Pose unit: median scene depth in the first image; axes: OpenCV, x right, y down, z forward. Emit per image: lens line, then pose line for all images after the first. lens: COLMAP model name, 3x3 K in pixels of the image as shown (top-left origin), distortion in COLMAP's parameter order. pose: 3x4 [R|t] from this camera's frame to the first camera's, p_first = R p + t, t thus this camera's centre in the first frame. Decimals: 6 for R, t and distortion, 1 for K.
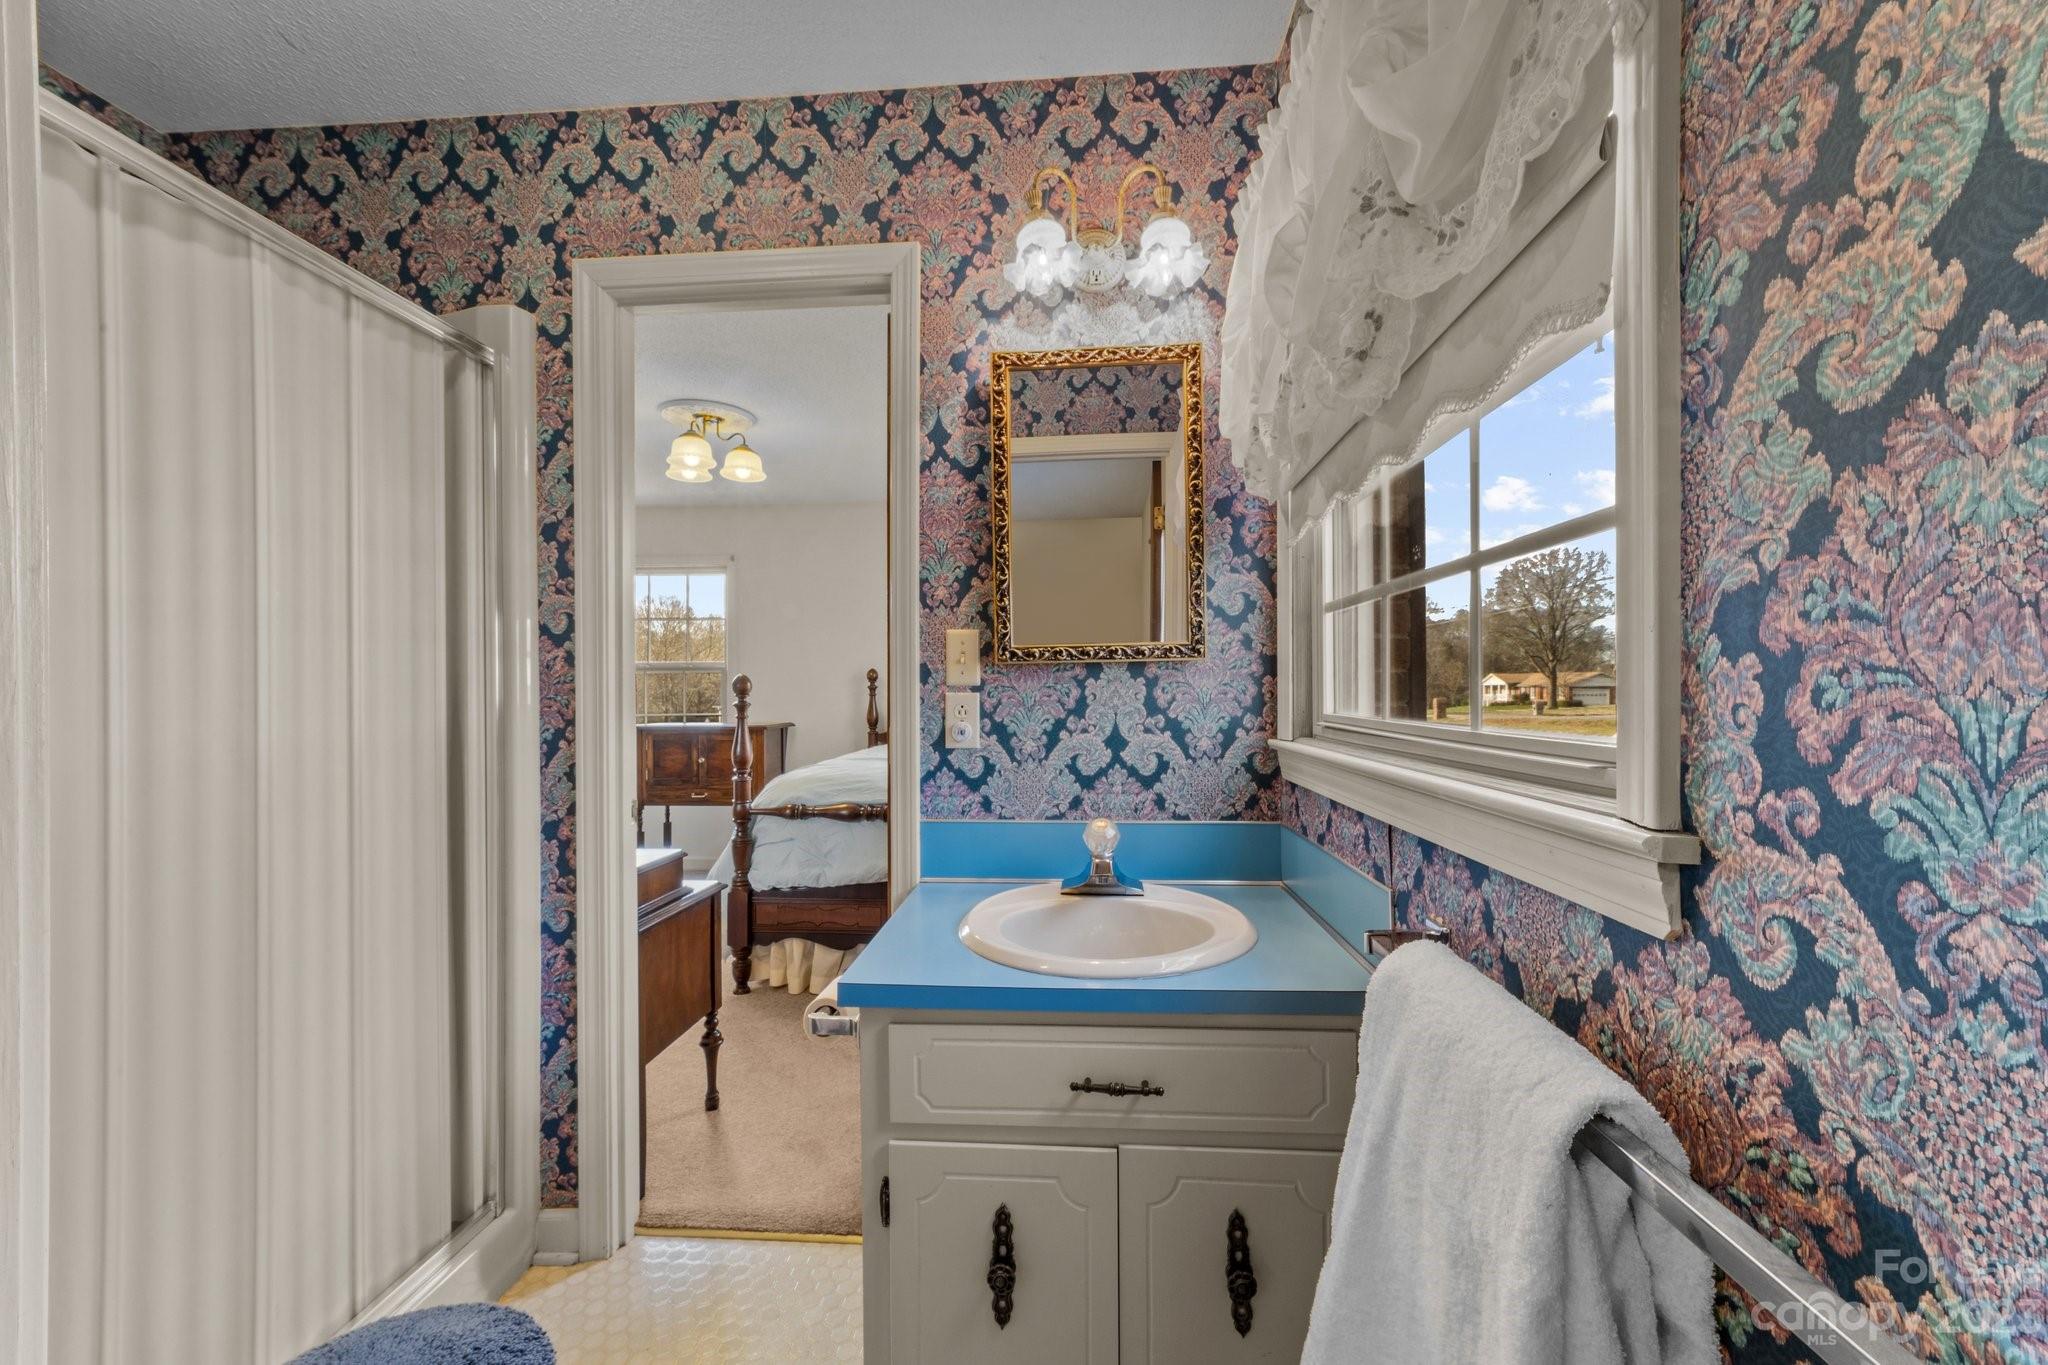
lens RADIAL K [[864.6, 0, 1028.8], [0, 864.6, 652.9], [0, 0, 1]] dist [-0.025824, 0.011742]
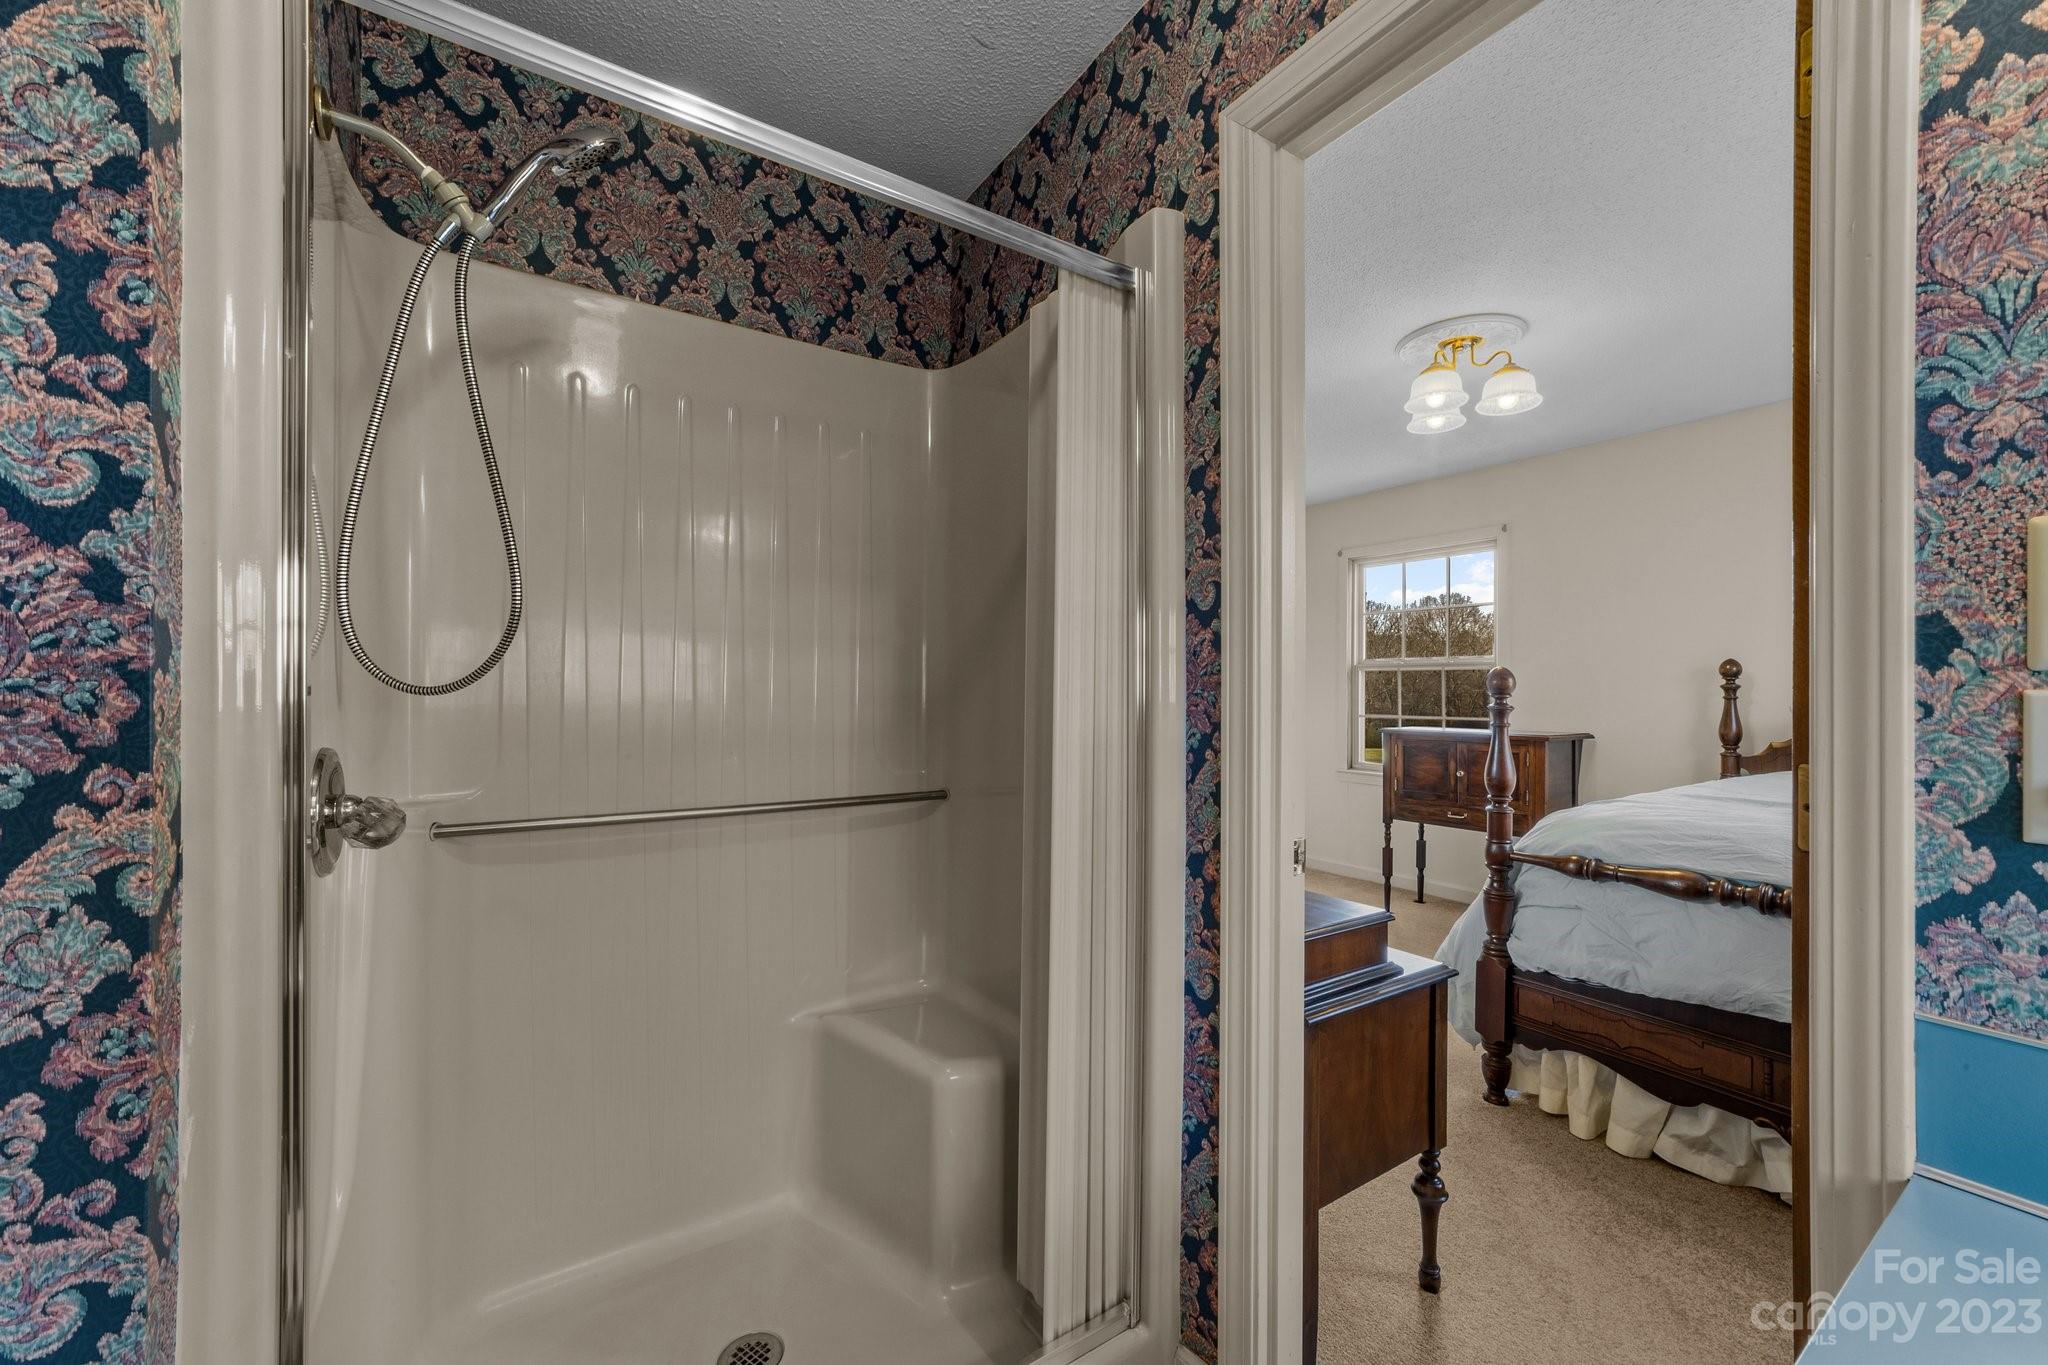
lens RADIAL K [[797.5, 0, 1028.2], [0, 797.5, 696.0], [0, 0, 1]] dist [-0.015537, 0.007901]
pose [[0.623215, 0.012991, -0.781943, -0.085508], [0.024887, 0.999026, 0.036432, 0.023143], [0.781655, -0.042165, 0.622284, 0.410191]]
